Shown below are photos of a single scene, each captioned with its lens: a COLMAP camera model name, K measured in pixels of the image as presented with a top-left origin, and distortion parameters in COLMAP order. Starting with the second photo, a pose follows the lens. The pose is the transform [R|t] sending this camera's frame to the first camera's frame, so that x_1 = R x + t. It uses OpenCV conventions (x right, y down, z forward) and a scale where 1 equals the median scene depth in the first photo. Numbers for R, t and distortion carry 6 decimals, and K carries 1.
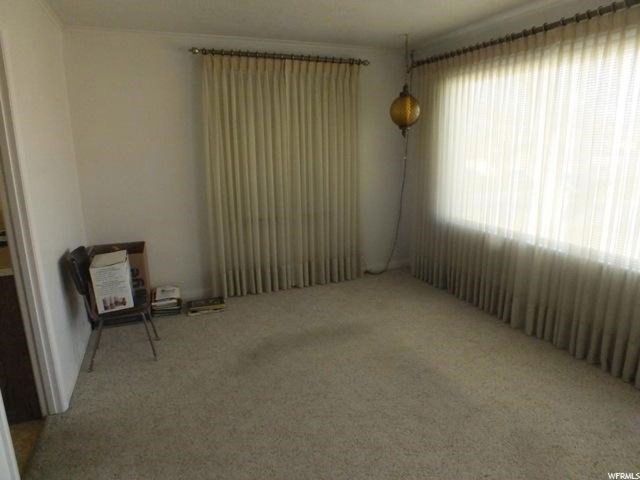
lens RADIAL K [[429.0, 0, 309.7], [0, 429.0, 239.8], [0, 0, 1]] dist [-0.009457, 0.001663]
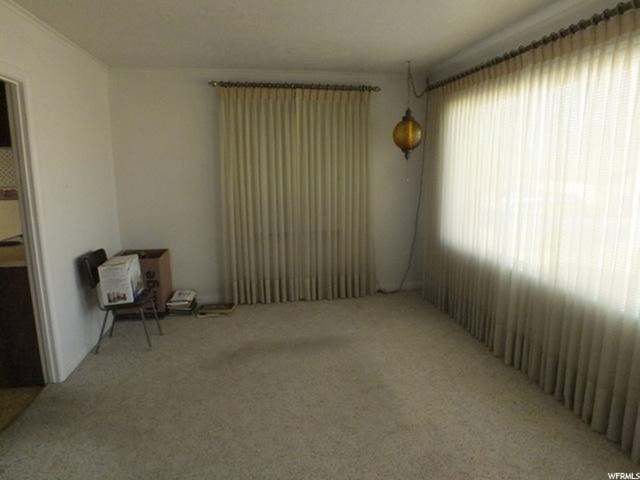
lens RADIAL K [[429.0, 0, 309.7], [0, 429.0, 239.8], [0, 0, 1]] dist [-0.009457, 0.001663]
pose [[0.975423, 0.044867, -0.215724, 0.228271], [-0.054847, 0.997673, -0.040495, 0.005100], [0.213405, 0.051331, 0.975614, -0.036671]]
